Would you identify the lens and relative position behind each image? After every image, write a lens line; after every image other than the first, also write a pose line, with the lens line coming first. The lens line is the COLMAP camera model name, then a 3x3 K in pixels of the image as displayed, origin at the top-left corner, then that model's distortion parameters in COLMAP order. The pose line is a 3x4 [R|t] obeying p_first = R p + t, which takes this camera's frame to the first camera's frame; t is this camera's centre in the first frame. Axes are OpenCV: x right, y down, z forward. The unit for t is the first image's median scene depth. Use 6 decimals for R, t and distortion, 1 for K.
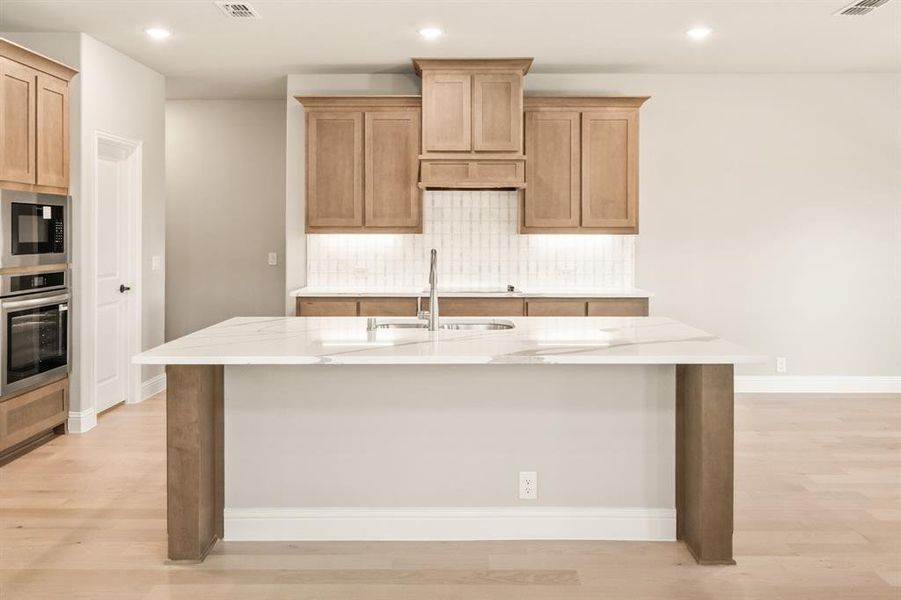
lens RADIAL K [[703.5, 0, 451.4], [0, 703.5, 242.0], [0, 0, 1]] dist [0.001822, 0.002112]
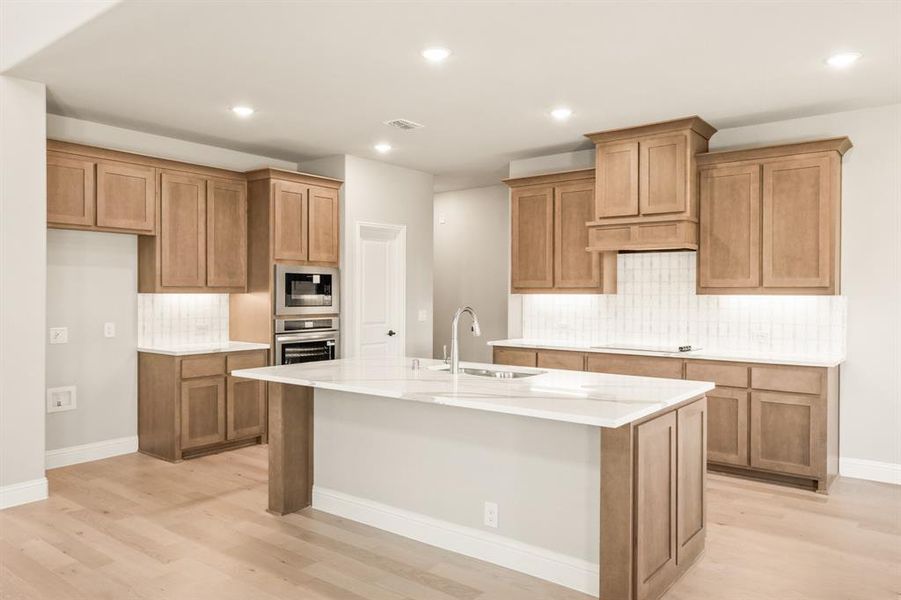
lens RADIAL K [[639.3, 0, 450.5], [0, 639.3, 300.0], [0, 0, 1]] dist [-0.000353, -0.000428]
pose [[0.791230, 0.007850, -0.611468, 0.377922], [-0.009766, 0.999952, 0.000200, -0.000433], [0.611440, 0.005814, 0.791269, 0.077336]]
